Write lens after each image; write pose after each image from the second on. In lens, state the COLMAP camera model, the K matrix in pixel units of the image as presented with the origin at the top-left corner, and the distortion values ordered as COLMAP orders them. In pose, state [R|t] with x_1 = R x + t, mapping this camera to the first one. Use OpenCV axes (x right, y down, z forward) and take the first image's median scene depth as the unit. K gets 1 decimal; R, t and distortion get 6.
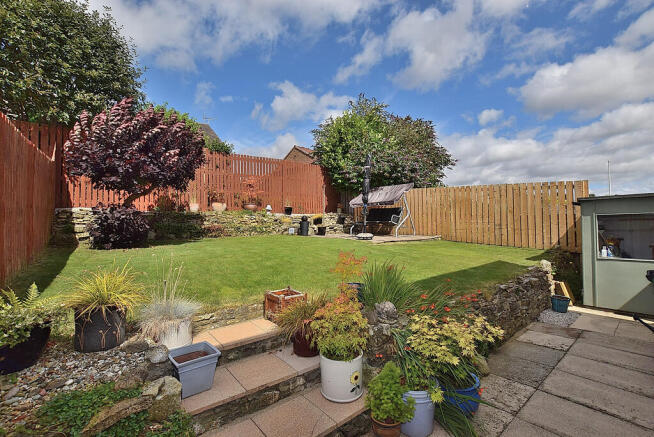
lens RADIAL K [[292.4, 0, 324.7], [0, 292.4, 224.3], [0, 0, 1]] dist [-0.029708, -0.000657]
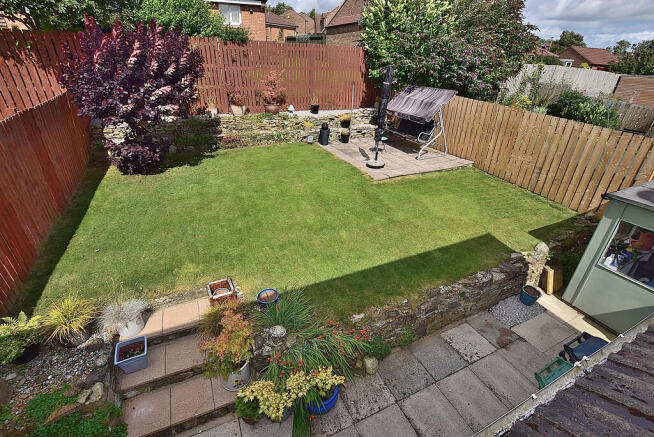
lens RADIAL K [[292.4, 0, 325.0], [0, 292.4, 224.7], [0, 0, 1]] dist [-0.029708, -0.000657]
pose [[0.968626, 0.151577, -0.196947, 0.171161], [-0.037003, 0.871599, 0.488820, -0.211159], [0.245753, -0.466196, 0.849863, 0.063153]]
